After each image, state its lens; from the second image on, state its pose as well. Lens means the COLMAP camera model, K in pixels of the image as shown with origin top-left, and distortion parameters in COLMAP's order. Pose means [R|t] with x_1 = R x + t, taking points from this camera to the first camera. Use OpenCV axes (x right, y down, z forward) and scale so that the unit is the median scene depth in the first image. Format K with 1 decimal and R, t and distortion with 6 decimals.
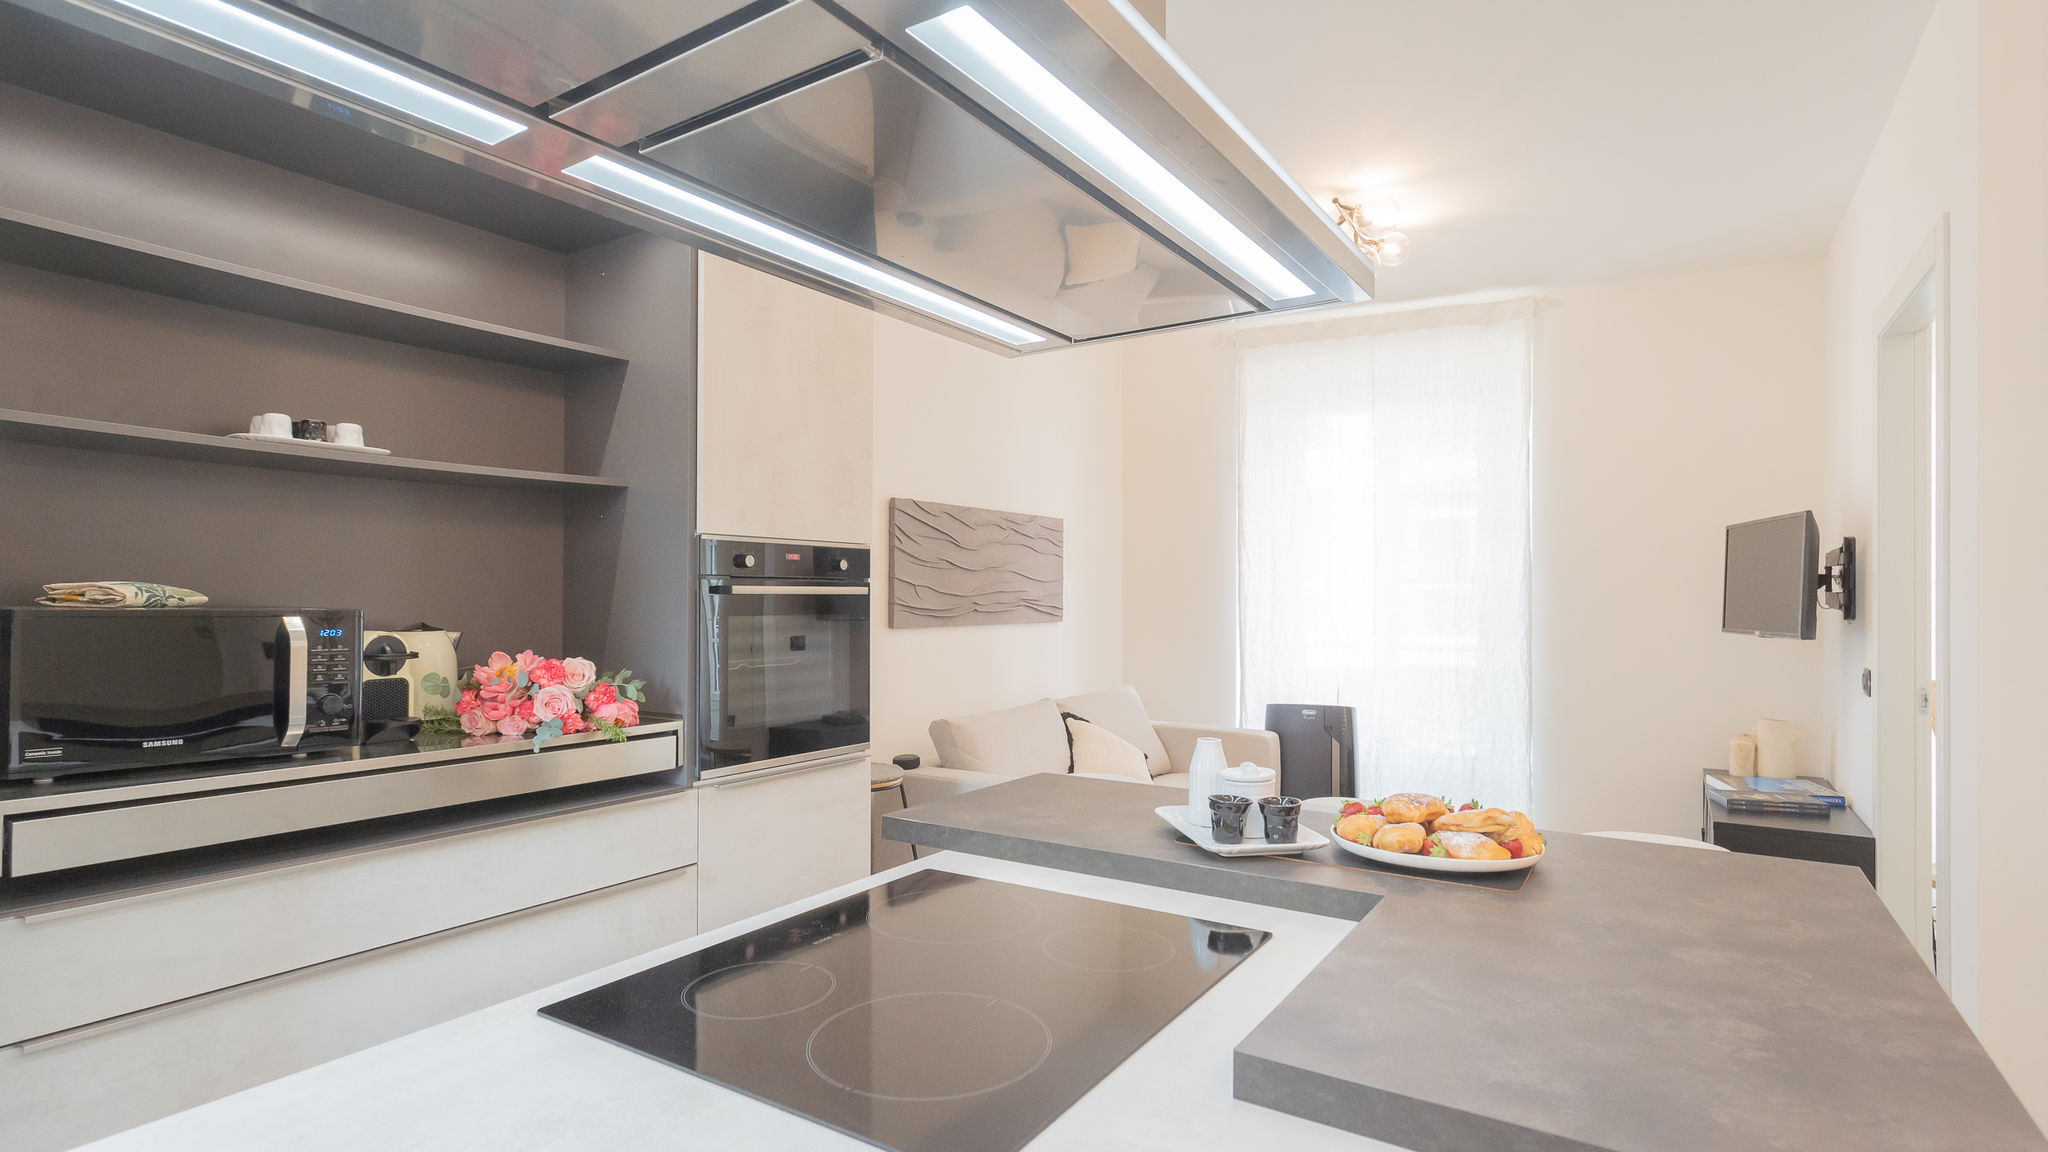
lens RADIAL K [[1034.6, 0, 1026.4], [0, 1034.6, 578.5], [0, 0, 1]] dist [0.003350, 0.001695]
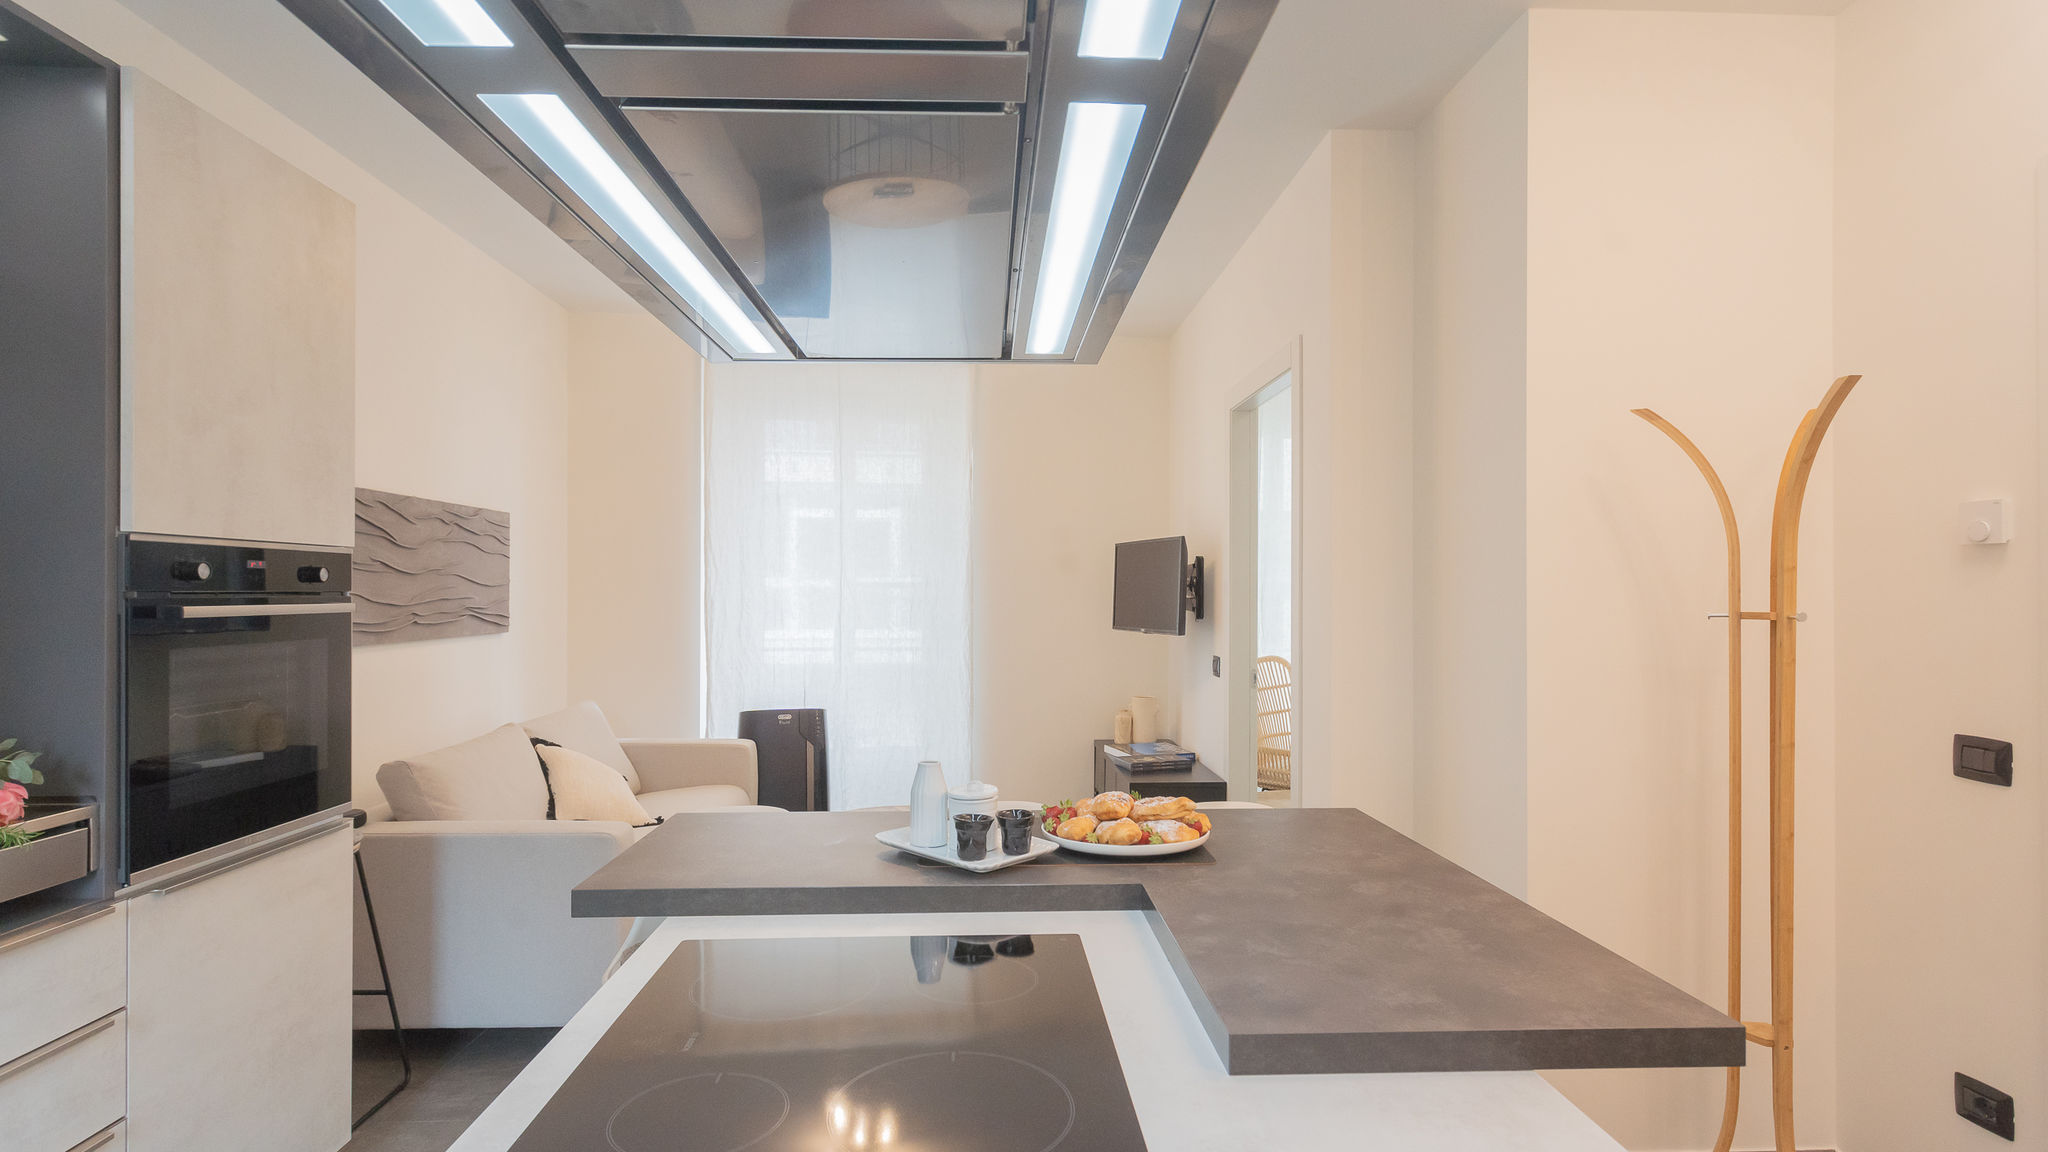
lens RADIAL K [[1034.6, 0, 1069.4], [0, 1034.6, 581.9], [0, 0, 1]] dist [0.003350, 0.001695]
pose [[0.800062, 0.007408, 0.599871, -0.190023], [-0.012931, 0.999904, 0.004898, -0.018353], [-0.599778, -0.011675, 0.800082, 0.049923]]
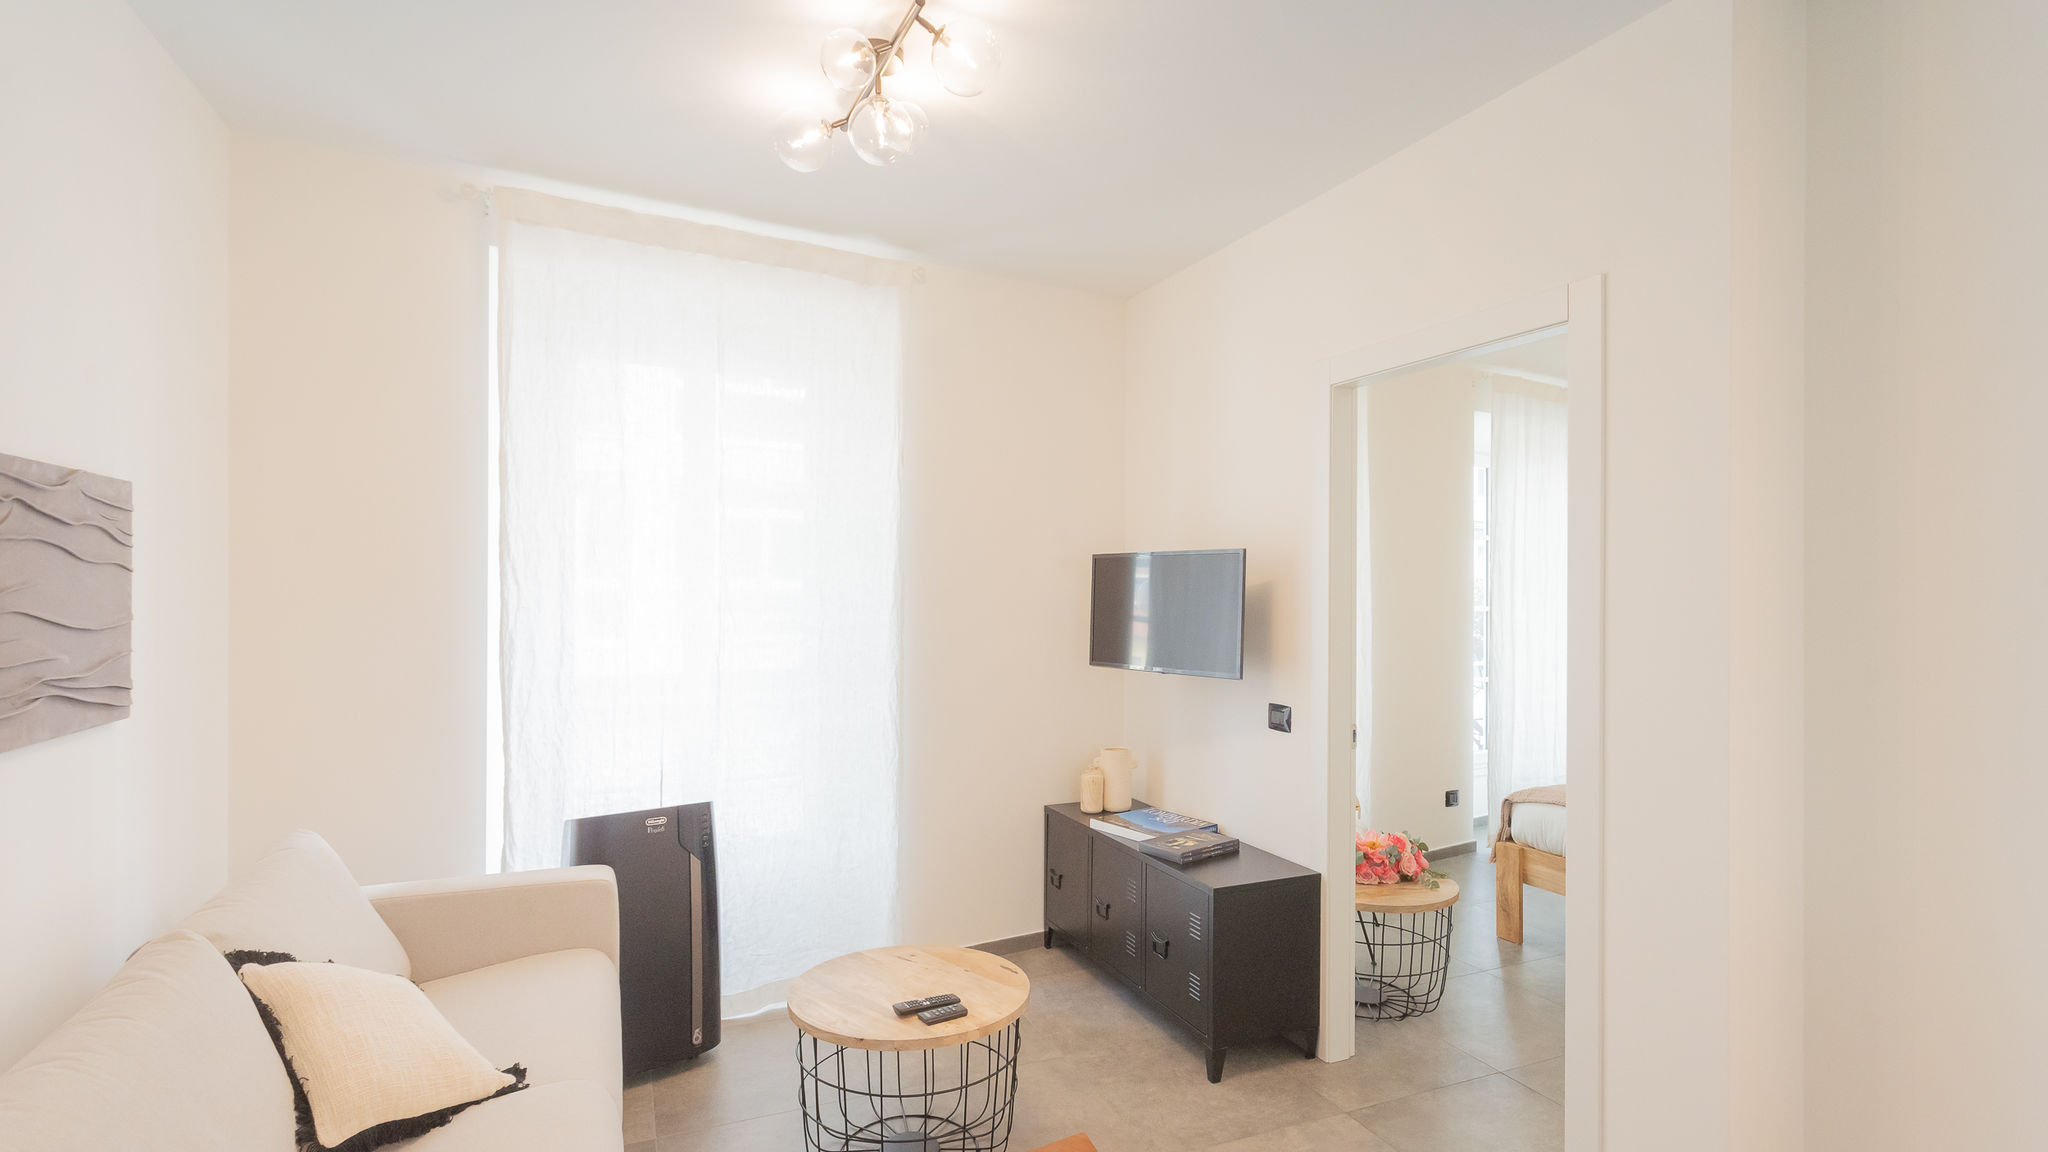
lens RADIAL K [[973.3, 0, 1027.2], [0, 973.3, 592.2], [0, 0, 1]] dist [0.000242, 0.000529]
pose [[0.562543, -0.001915, 0.826766, -0.160062], [-0.014102, 0.999830, 0.011911, -0.037632], [-0.826648, -0.018360, 0.562420, 0.790249]]
